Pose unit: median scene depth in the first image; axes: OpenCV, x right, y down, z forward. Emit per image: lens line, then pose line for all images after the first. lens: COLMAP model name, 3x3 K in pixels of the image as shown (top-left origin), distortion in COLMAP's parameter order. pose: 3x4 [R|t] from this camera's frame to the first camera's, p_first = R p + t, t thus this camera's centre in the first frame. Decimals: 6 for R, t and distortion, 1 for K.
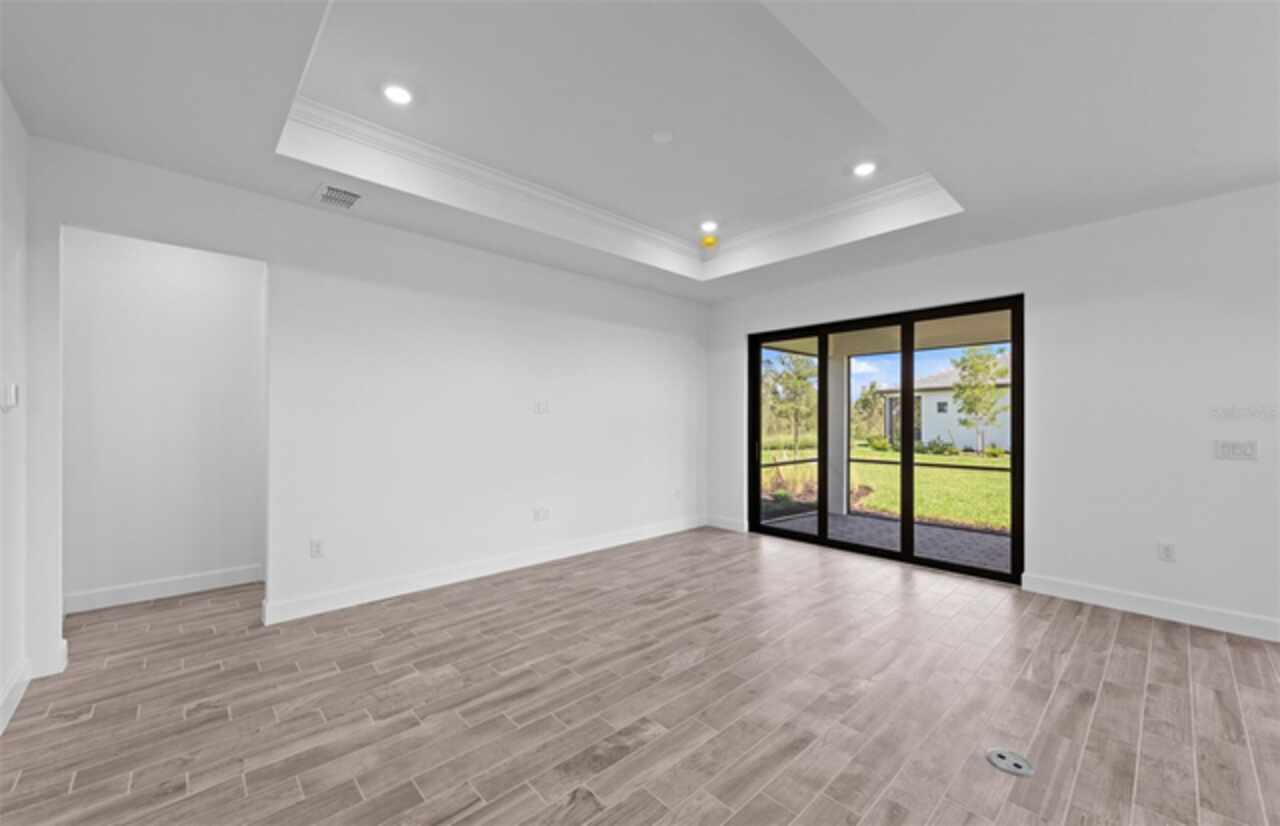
lens RADIAL K [[496.1, 0, 642.8], [0, 496.1, 416.5], [0, 0, 1]] dist [0.006171, -0.000247]
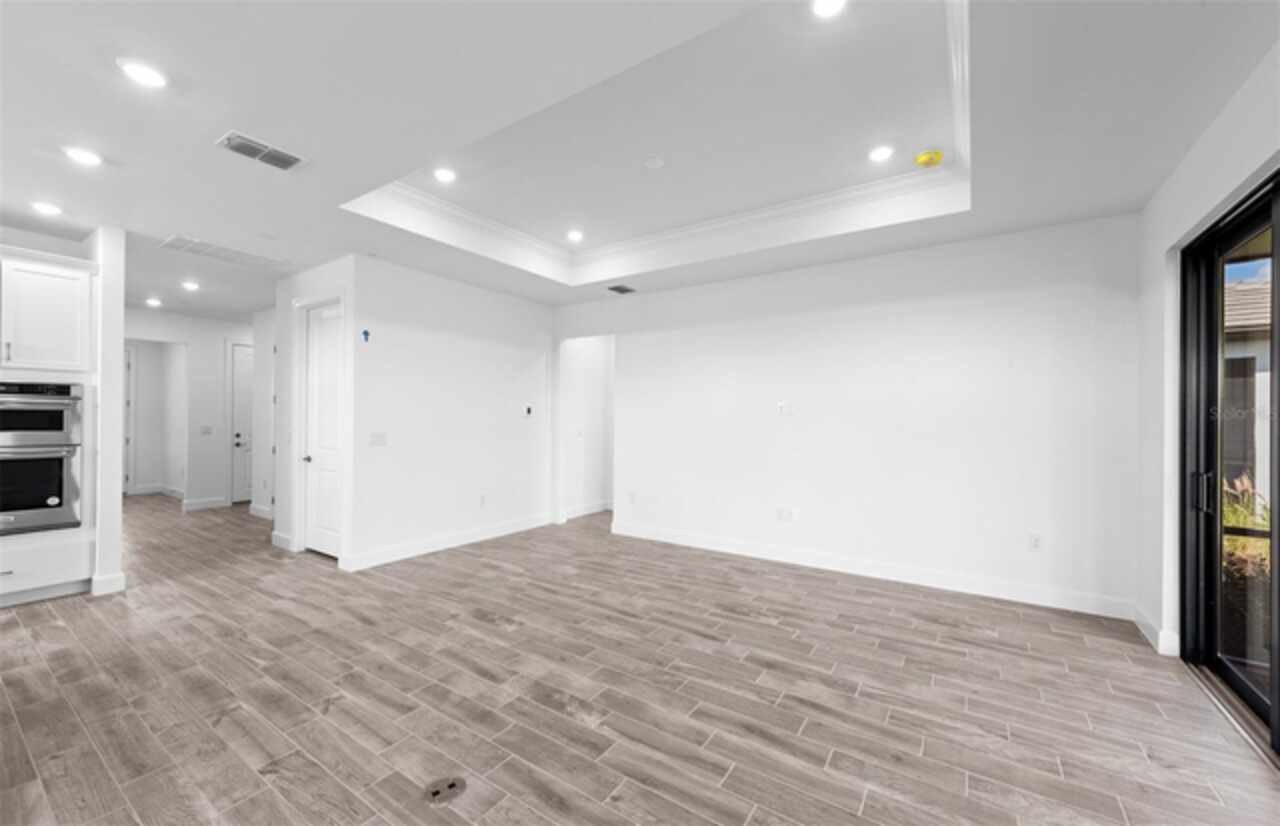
lens RADIAL K [[496.1, 0, 642.4], [0, 496.1, 417.1], [0, 0, 1]] dist [0.006171, -0.000247]
pose [[0.221290, -0.006107, -0.975189, 1.141860], [-0.000654, 0.999979, -0.006410, 0.004327], [0.975208, 0.002056, 0.221281, 0.764898]]
